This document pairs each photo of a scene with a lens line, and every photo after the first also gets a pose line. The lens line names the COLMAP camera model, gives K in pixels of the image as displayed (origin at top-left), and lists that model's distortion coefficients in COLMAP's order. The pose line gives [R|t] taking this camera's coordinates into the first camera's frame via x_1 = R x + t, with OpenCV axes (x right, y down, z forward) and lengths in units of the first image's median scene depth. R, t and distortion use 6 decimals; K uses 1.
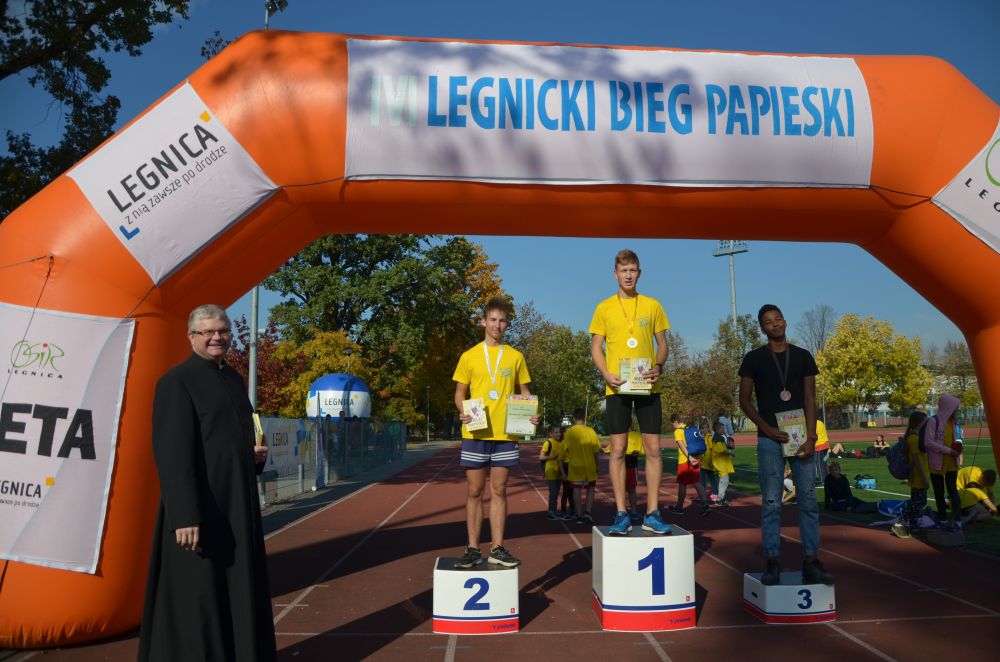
lens RADIAL K [[788.0, 0, 516.1], [0, 788.0, 331.1], [0, 0, 1]] dist [-0.160878, 0.115359]
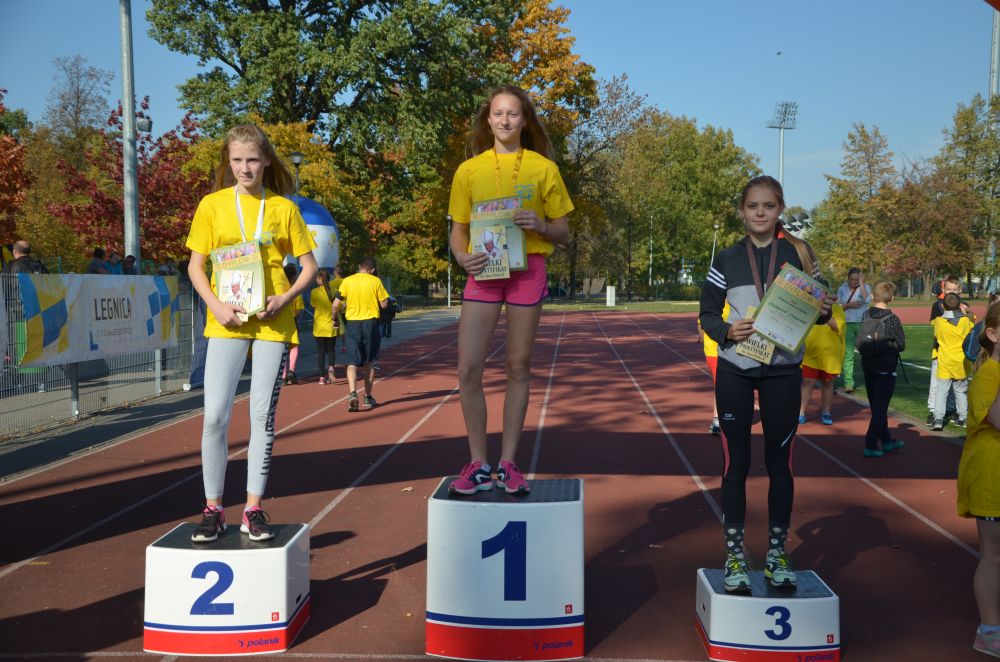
lens RADIAL K [[1277.3, 0, 517.7], [0, 1277.3, 337.3], [0, 0, 1]] dist [0.068692, 0.333243]
pose [[0.996357, 0.017908, -0.083383, 0.264039], [-0.003883, 0.986218, 0.165403, -0.020890], [0.085196, -0.164477, 0.982695, 0.062967]]
